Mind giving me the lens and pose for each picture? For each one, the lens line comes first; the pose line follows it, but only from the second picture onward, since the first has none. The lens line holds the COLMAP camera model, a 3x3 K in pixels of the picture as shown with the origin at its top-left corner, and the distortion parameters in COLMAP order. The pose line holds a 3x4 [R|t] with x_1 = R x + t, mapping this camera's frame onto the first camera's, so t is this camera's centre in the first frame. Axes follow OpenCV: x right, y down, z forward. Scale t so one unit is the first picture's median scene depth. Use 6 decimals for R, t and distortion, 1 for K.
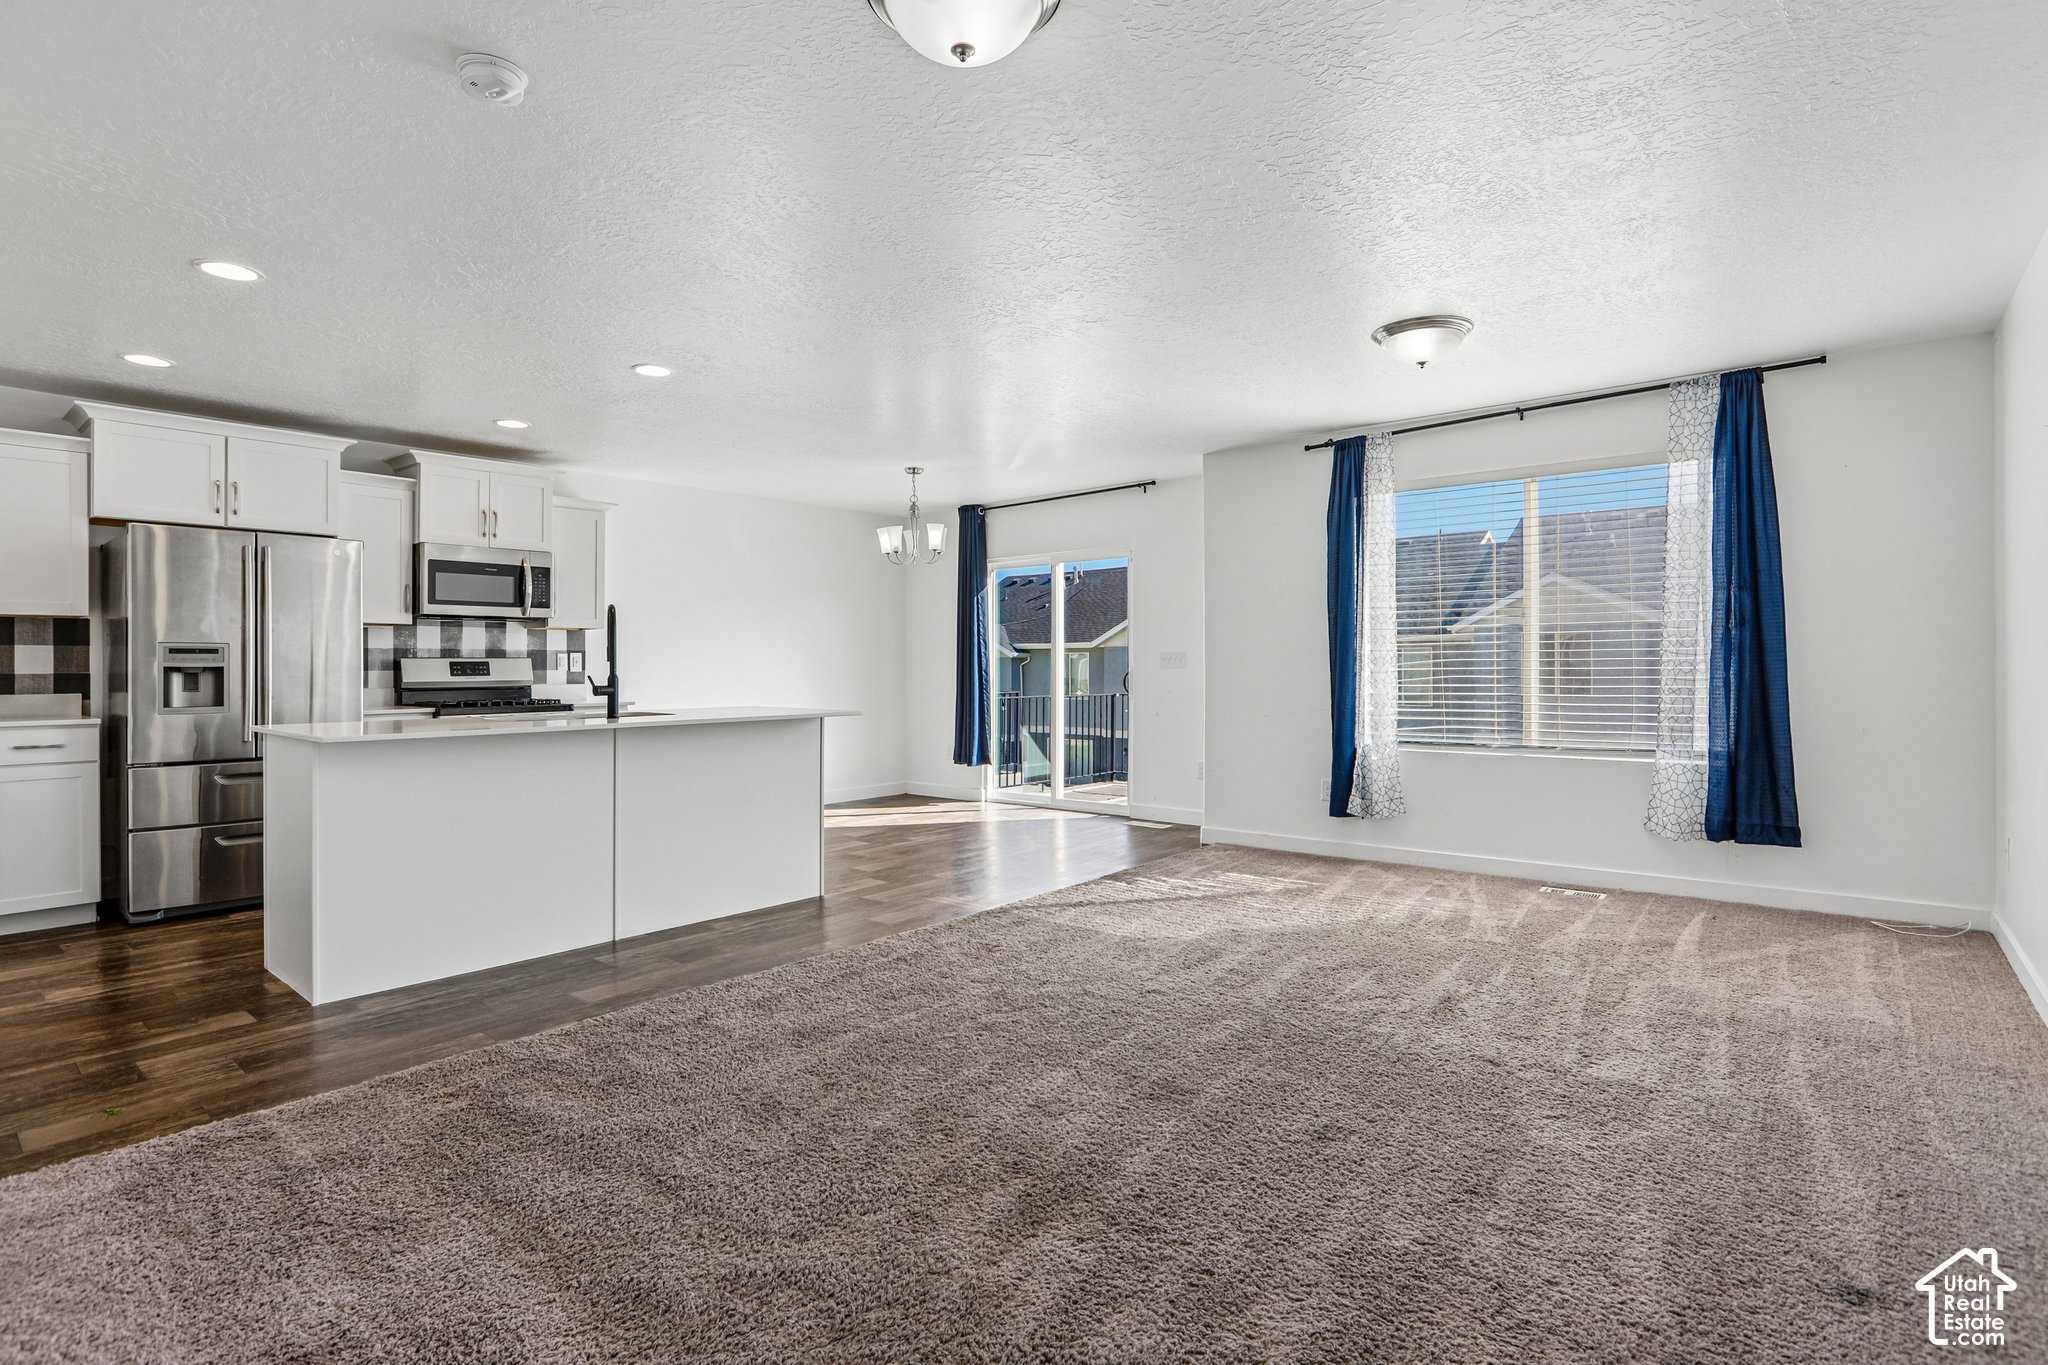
lens RADIAL K [[1004.3, 0, 1009.5], [0, 1004.3, 663.9], [0, 0, 1]] dist [-0.019424, 0.005131]
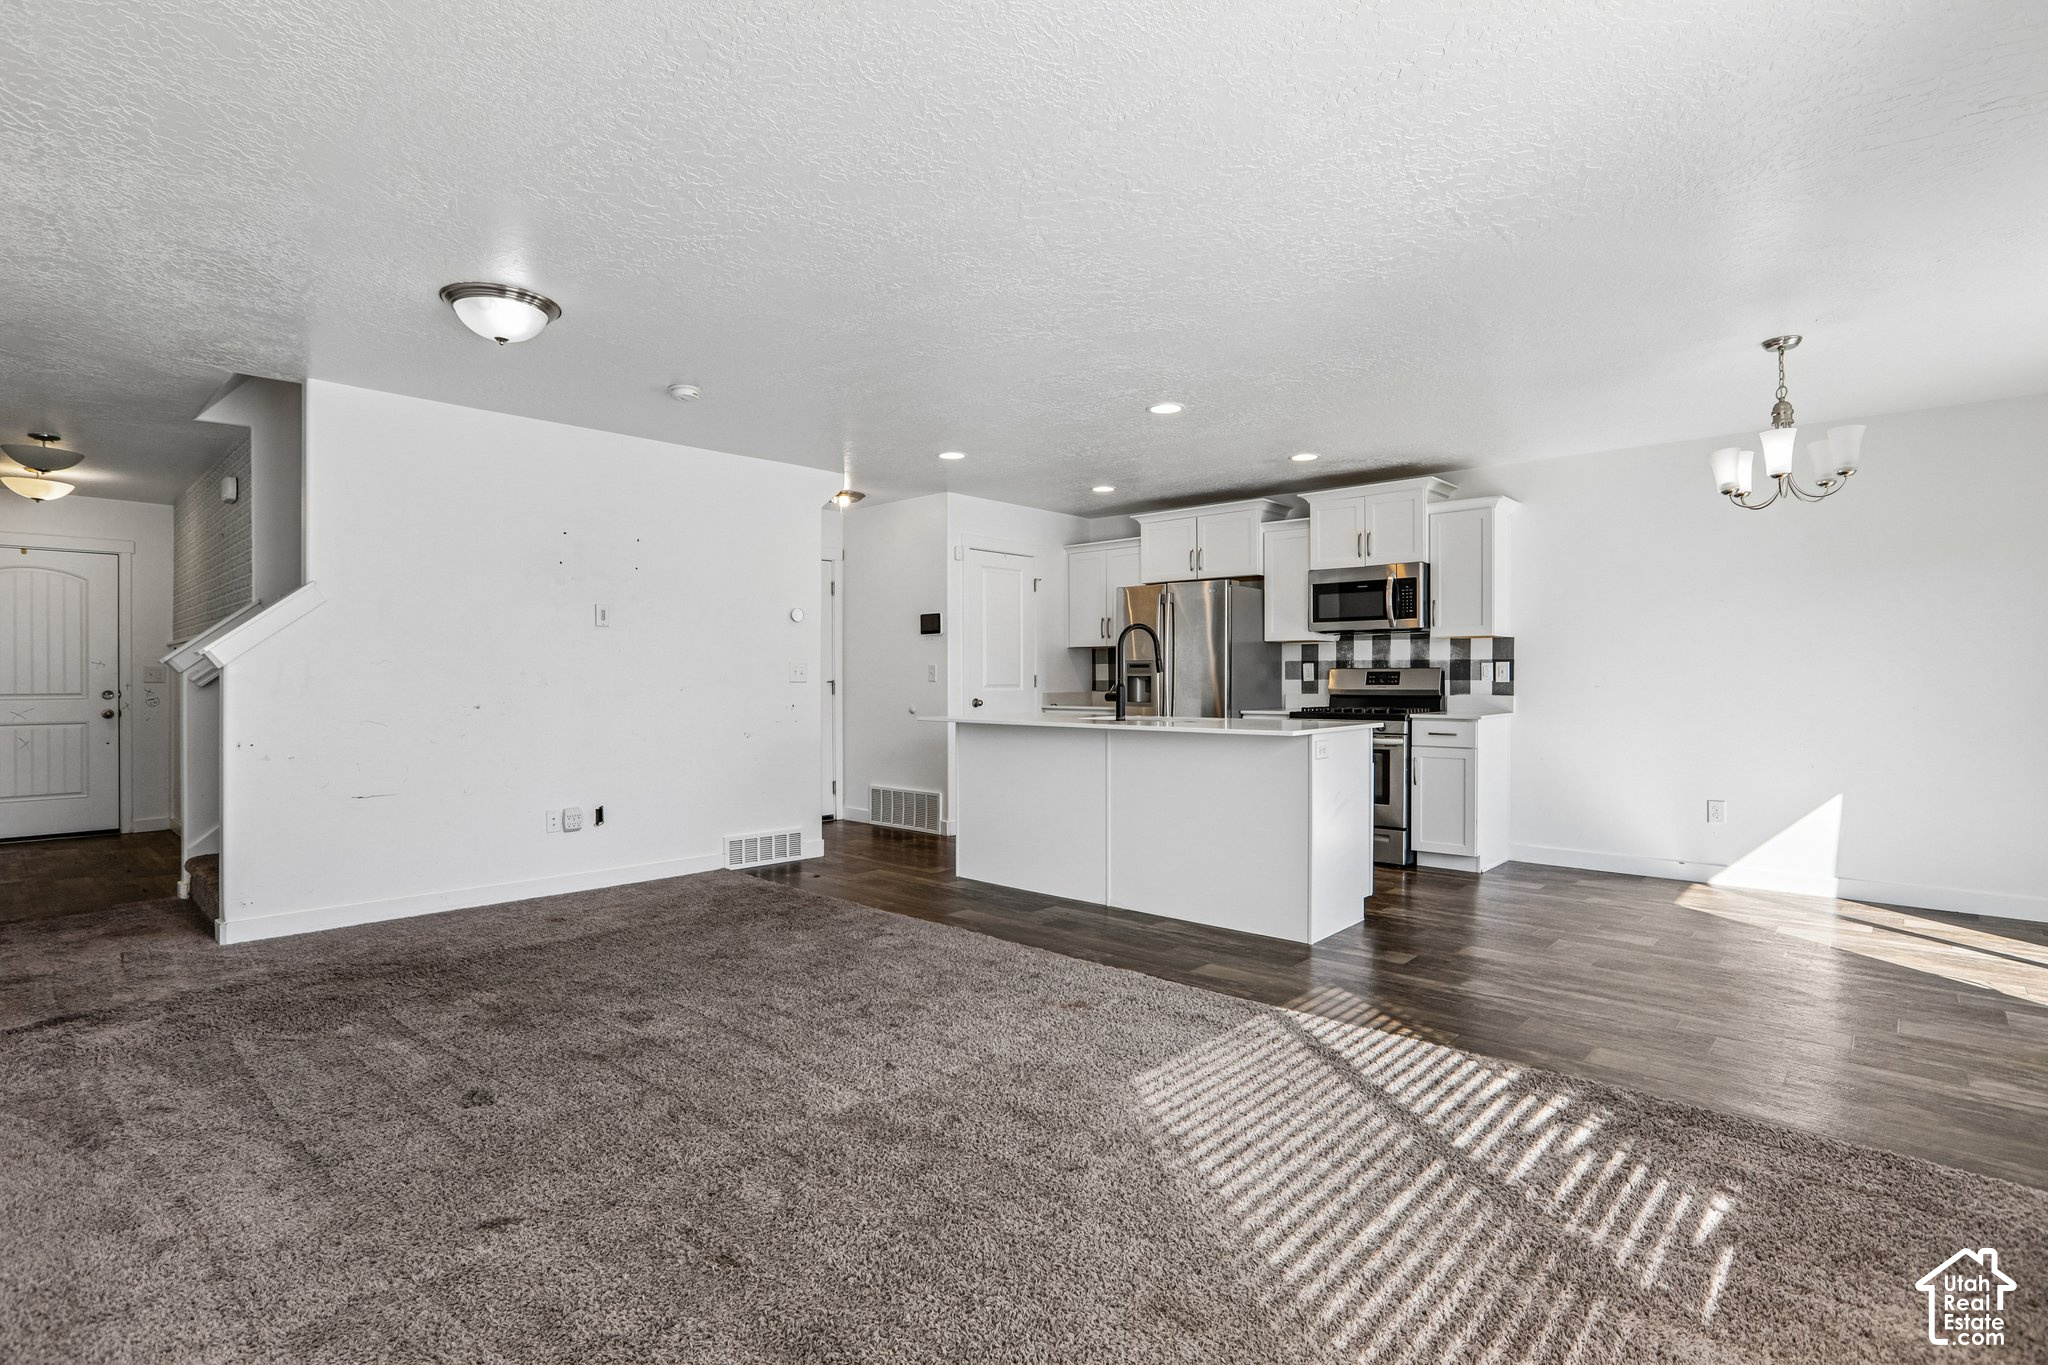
lens RADIAL K [[1004.3, 0, 1032.0], [0, 1004.3, 680.7], [0, 0, 1]] dist [-0.019424, 0.005131]
pose [[-0.023338, 0.006972, -0.999703, 0.565122], [0.000083, 0.999976, 0.006972, -0.000301], [0.999728, 0.000080, -0.023338, 0.660010]]
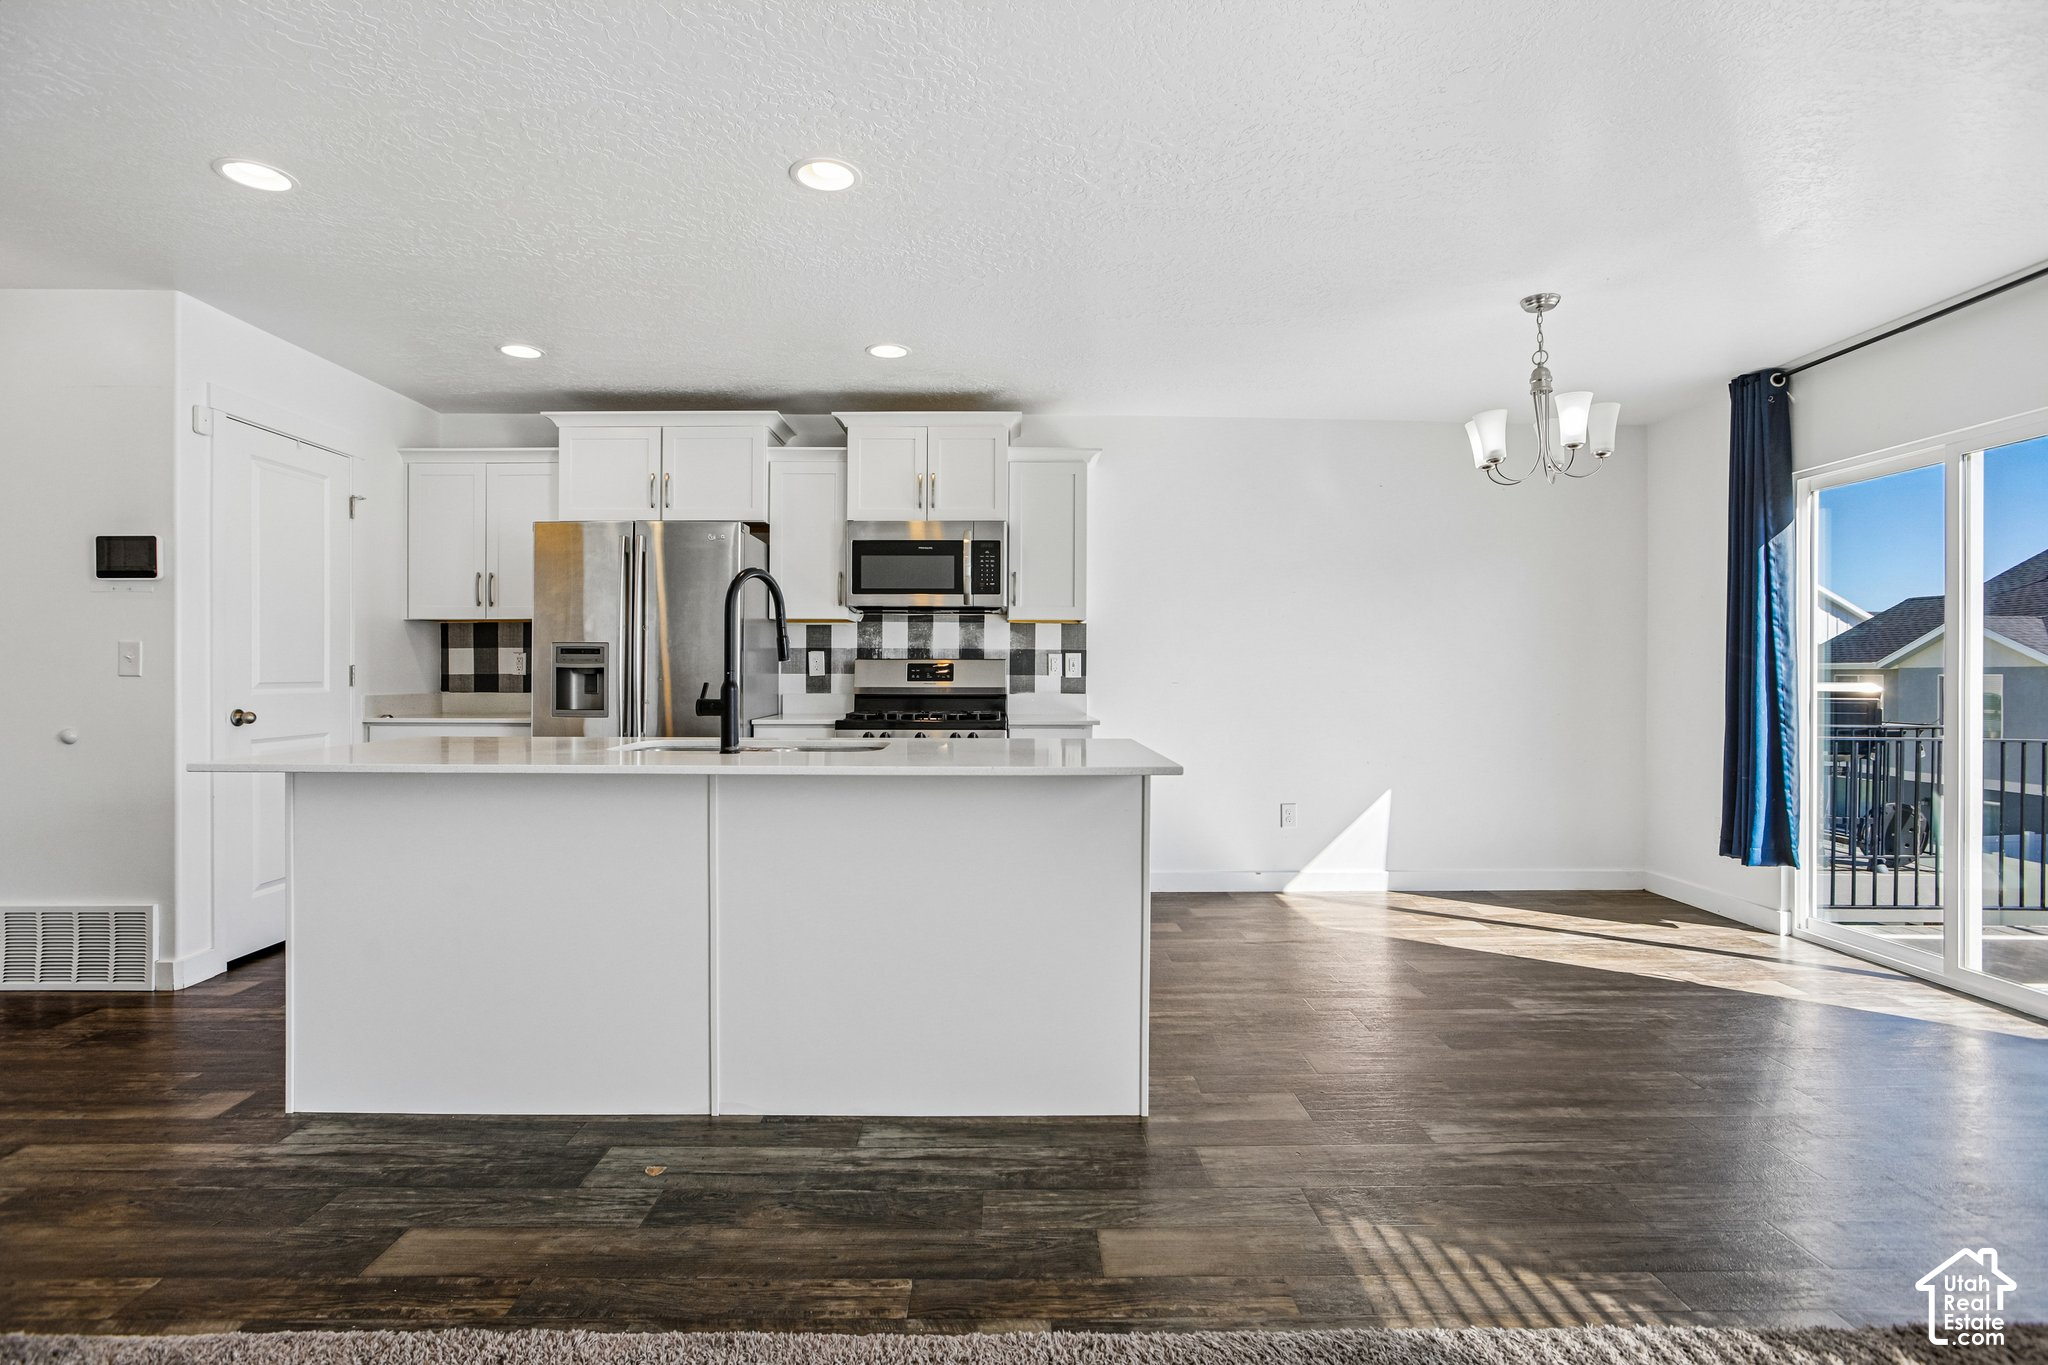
lens RADIAL K [[992.8, 0, 1022.4], [0, 992.8, 678.9], [0, 0, 1]] dist [-0.041029, 0.012278]
pose [[0.668395, 0.011832, -0.743712, 0.121802], [-0.006309, 0.999928, 0.010238, 0.001273], [0.743780, -0.002151, 0.668422, 0.520809]]
